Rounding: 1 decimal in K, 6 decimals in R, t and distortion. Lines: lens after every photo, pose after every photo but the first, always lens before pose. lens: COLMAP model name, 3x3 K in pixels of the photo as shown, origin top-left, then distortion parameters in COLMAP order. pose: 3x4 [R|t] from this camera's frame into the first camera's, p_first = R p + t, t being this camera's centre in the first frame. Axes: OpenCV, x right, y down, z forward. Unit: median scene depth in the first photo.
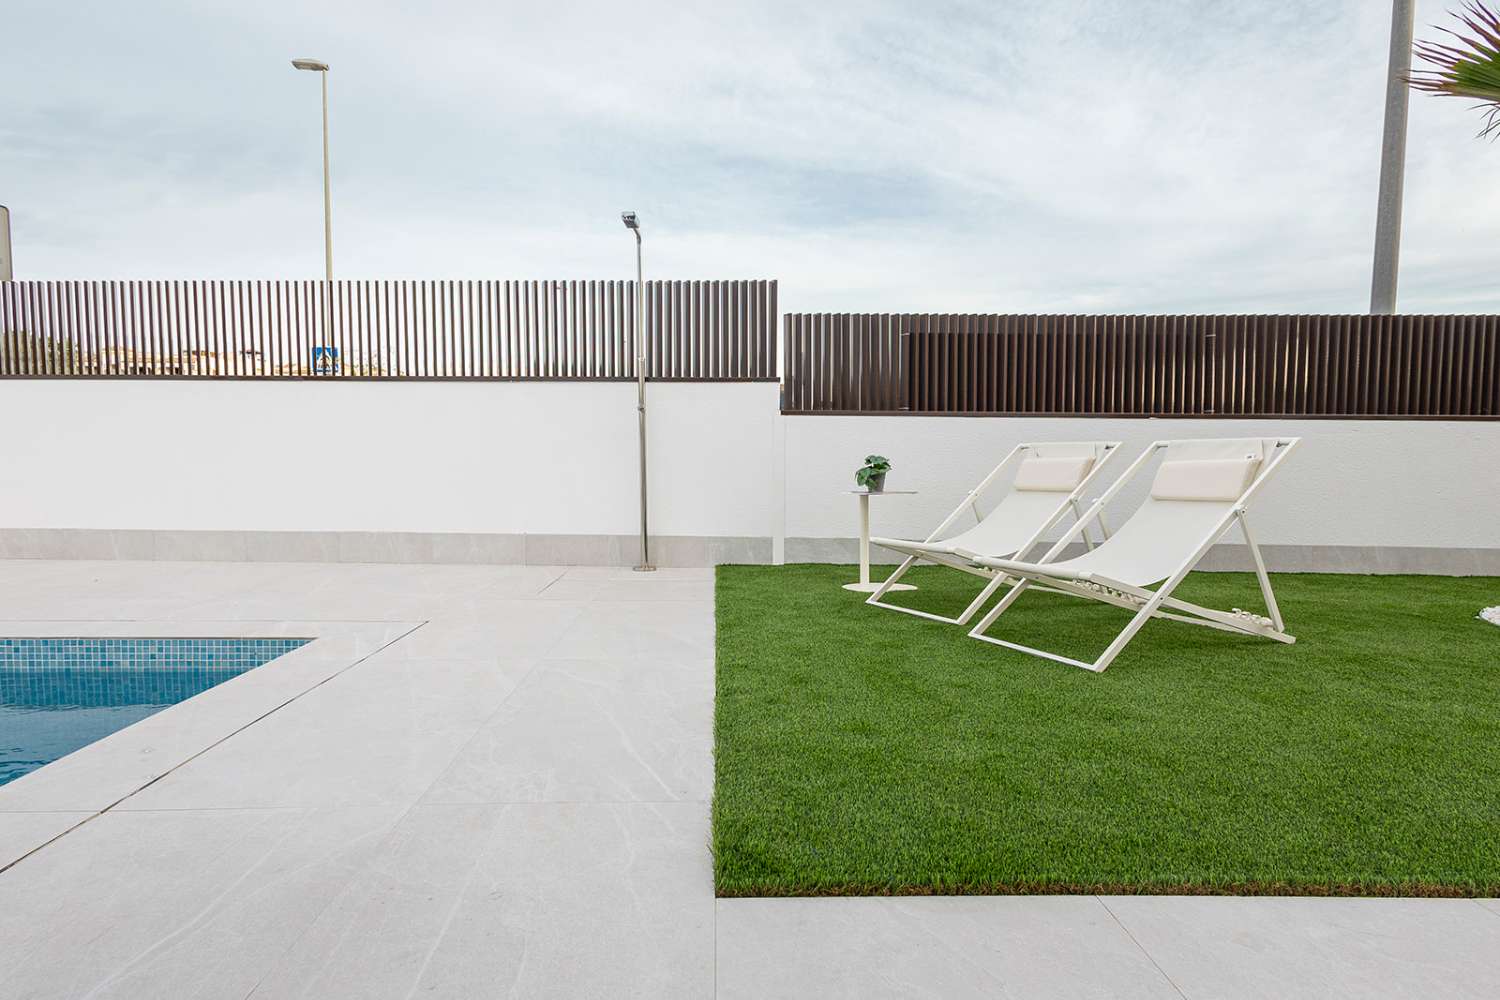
lens RADIAL K [[807.1, 0, 750.0], [0, 807.1, 500.0], [0, 0, 1]] dist [0.005799, 0.000780]
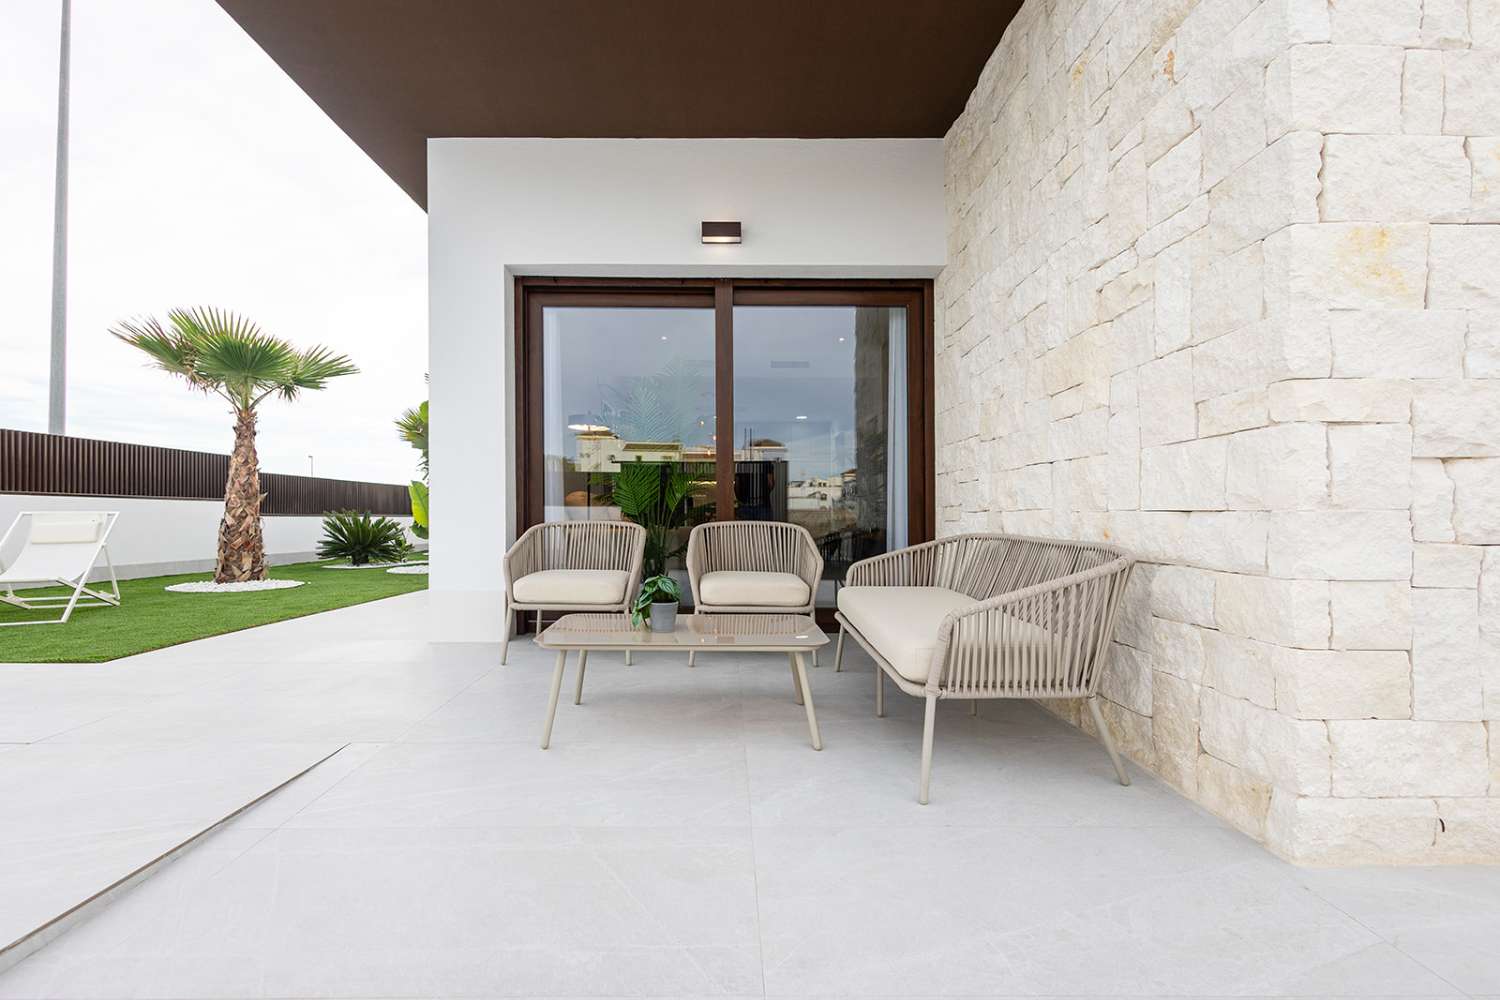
lens RADIAL K [[706.2, 0, 750.0], [0, 706.2, 500.0], [0, 0, 1]] dist [-0.008043, 0.000161]
pose [[-0.027003, 0.021854, 0.999396, -0.683807], [0.066222, 0.997604, -0.020025, 0.024353], [-0.997439, 0.065641, -0.028386, -0.352120]]
